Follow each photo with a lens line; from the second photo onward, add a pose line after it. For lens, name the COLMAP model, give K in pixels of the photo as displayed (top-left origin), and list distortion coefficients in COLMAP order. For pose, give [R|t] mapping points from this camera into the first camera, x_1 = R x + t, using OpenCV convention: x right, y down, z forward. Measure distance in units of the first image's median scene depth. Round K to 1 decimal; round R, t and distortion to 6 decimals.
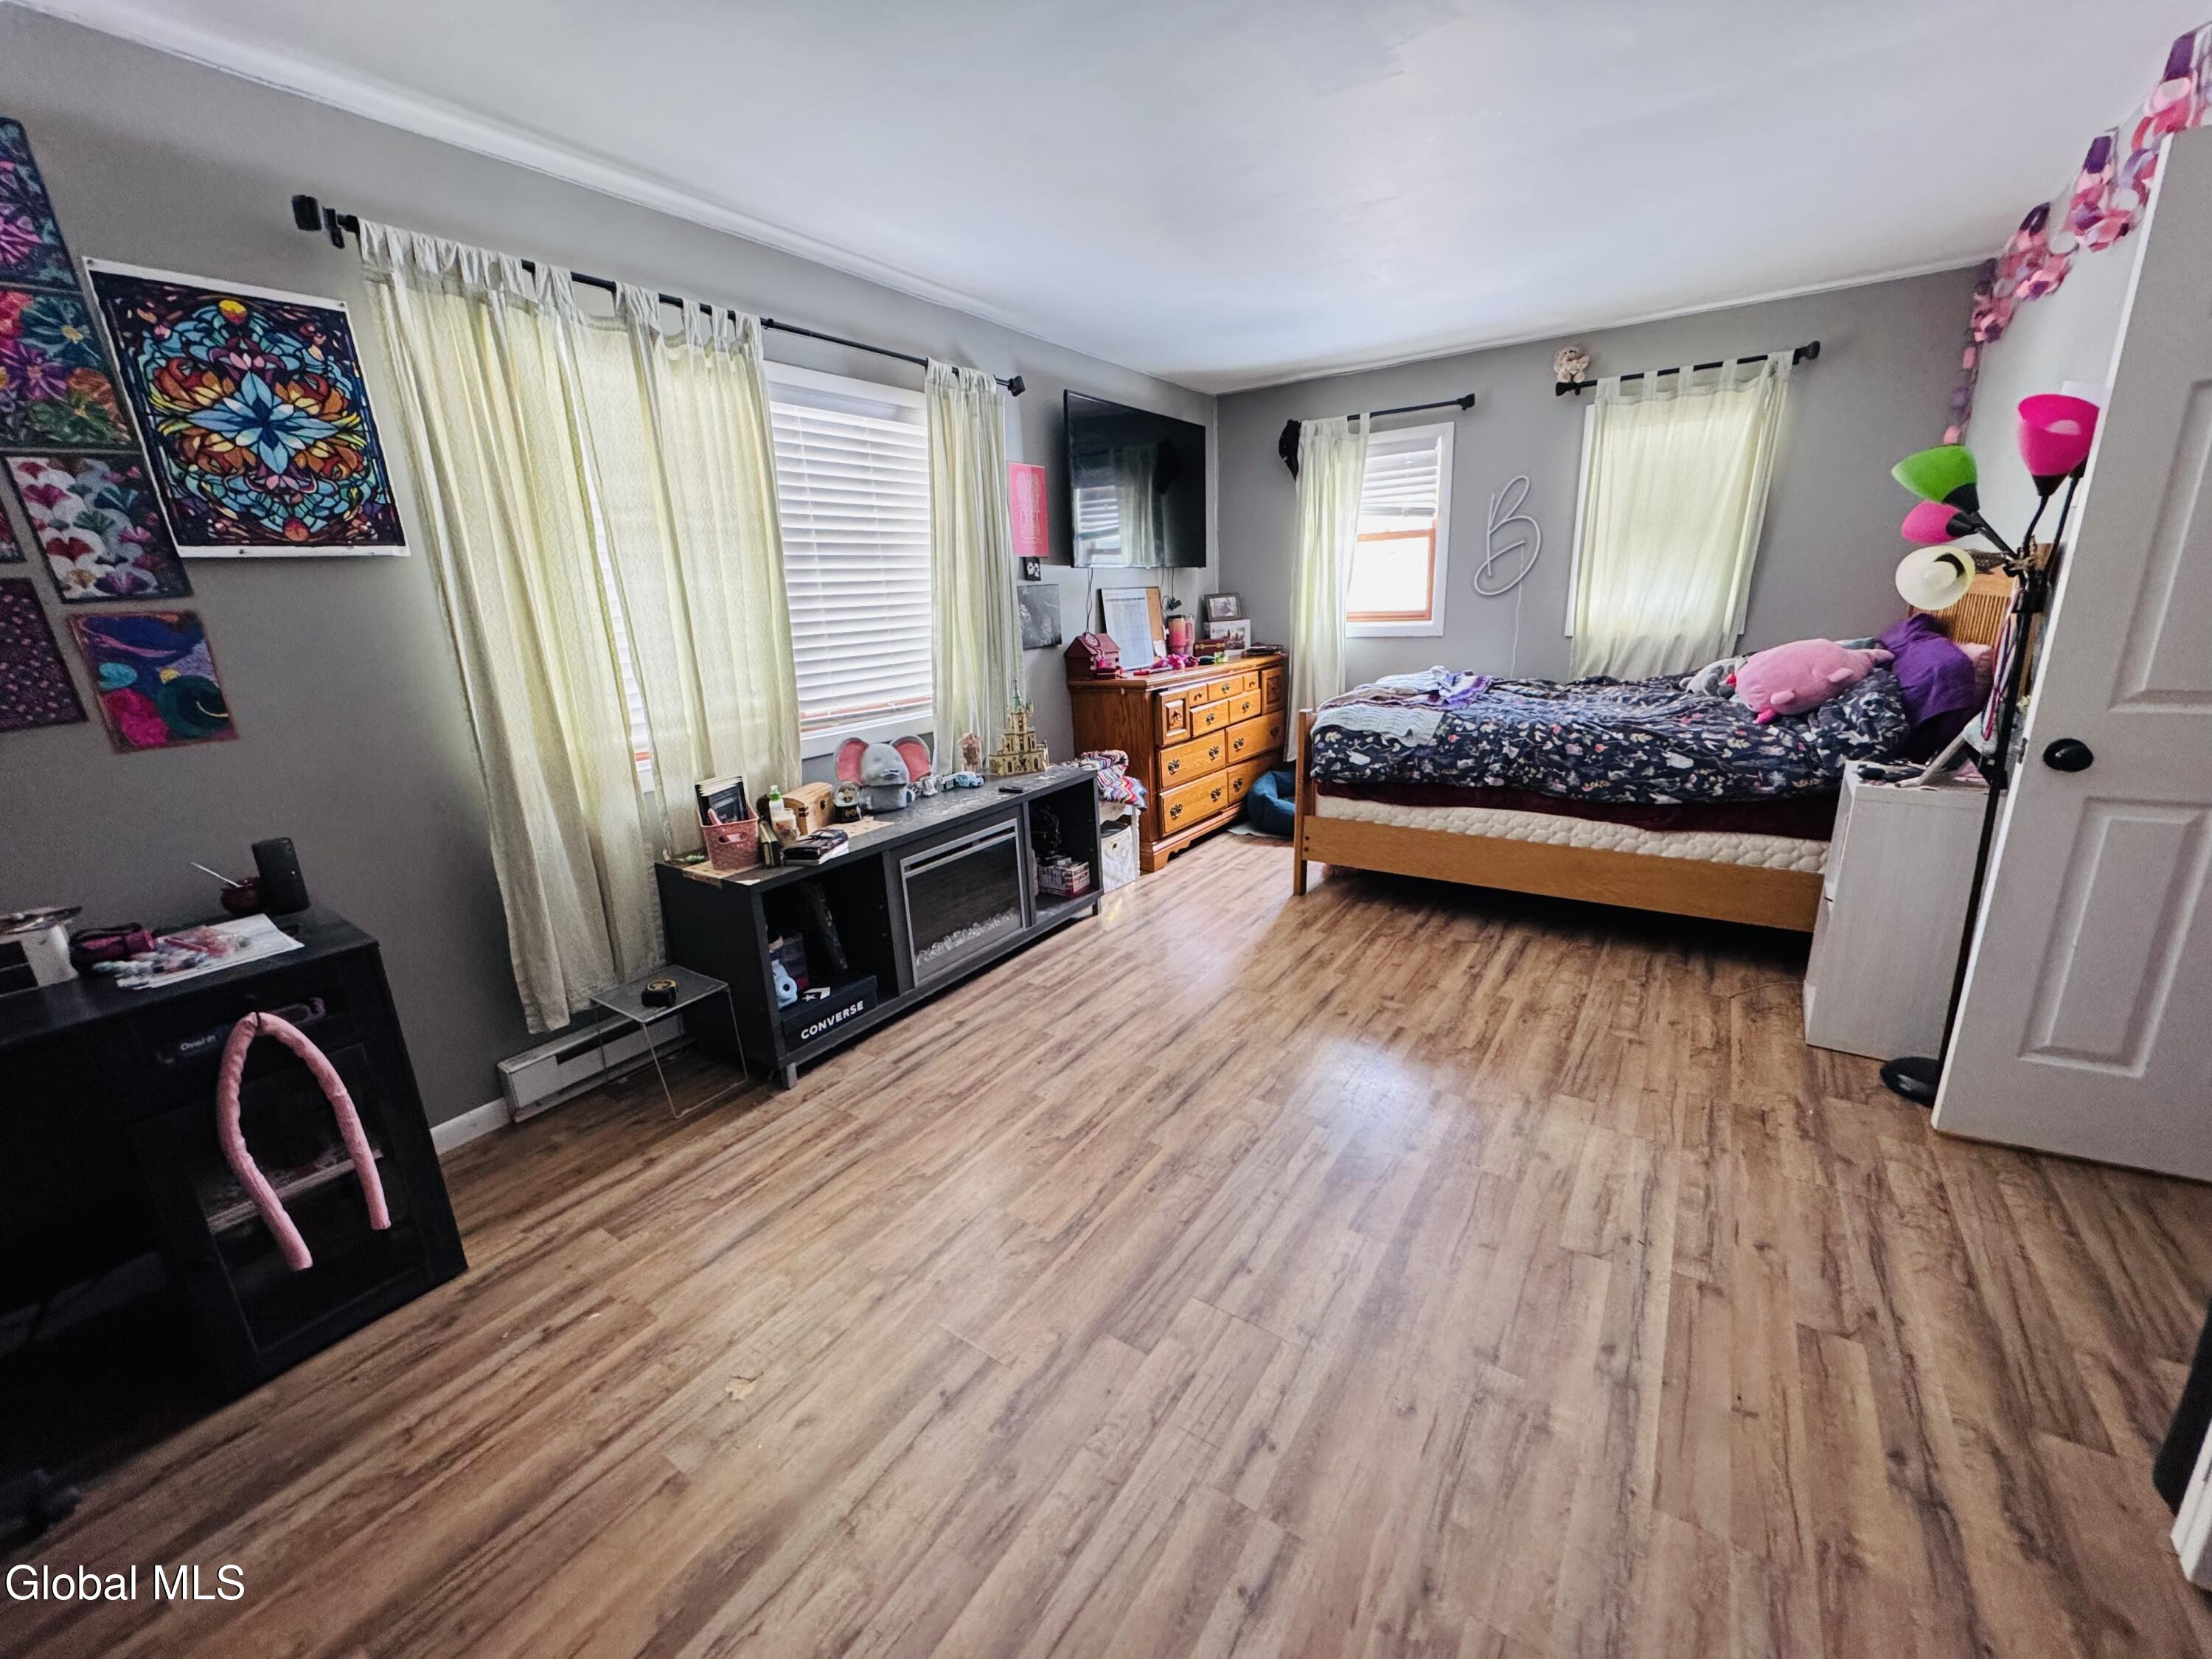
lens RADIAL K [[877.8, 0, 1098.4], [0, 877.8, 827.0], [0, 0, 1]] dist [-0.003934, 0.000497]
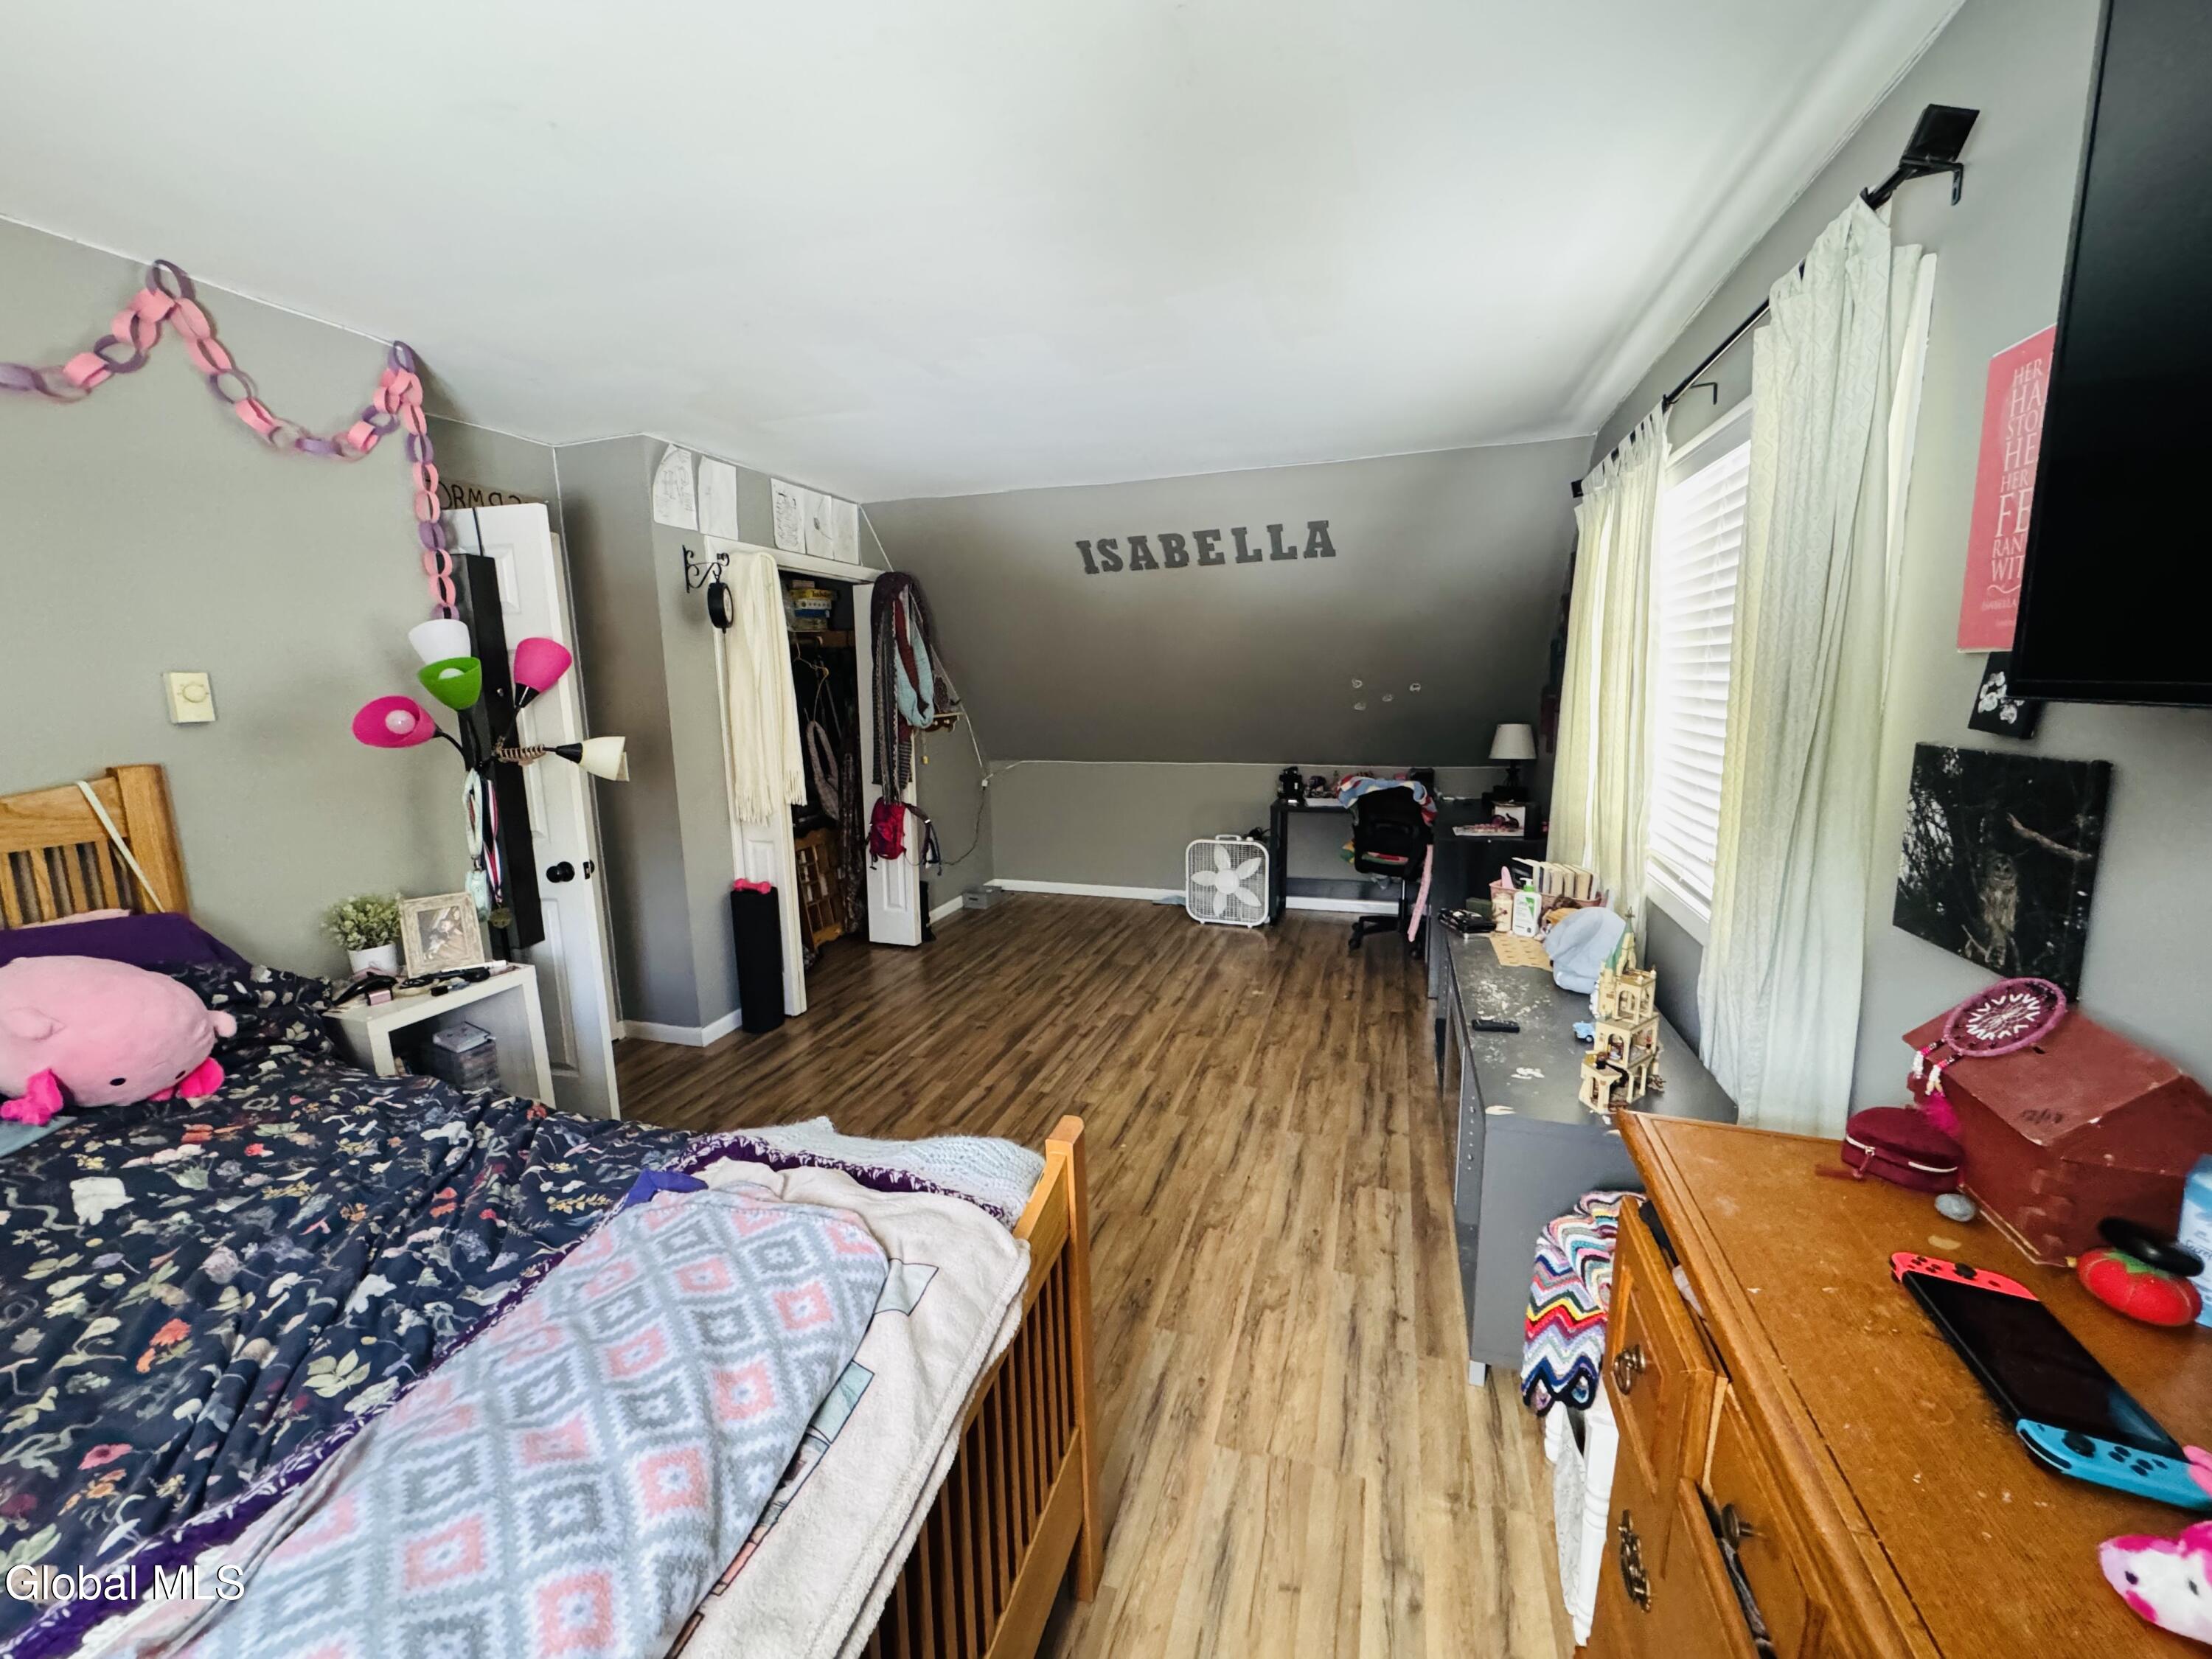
lens RADIAL K [[877.8, 0, 1103.0], [0, 877.8, 819.4], [0, 0, 1]] dist [-0.003934, 0.000497]
pose [[-0.955101, 0.110629, -0.274852, 0.522431], [-0.013370, 0.910635, 0.412994, -0.681416], [0.295979, 0.398126, -0.868270, 2.152981]]
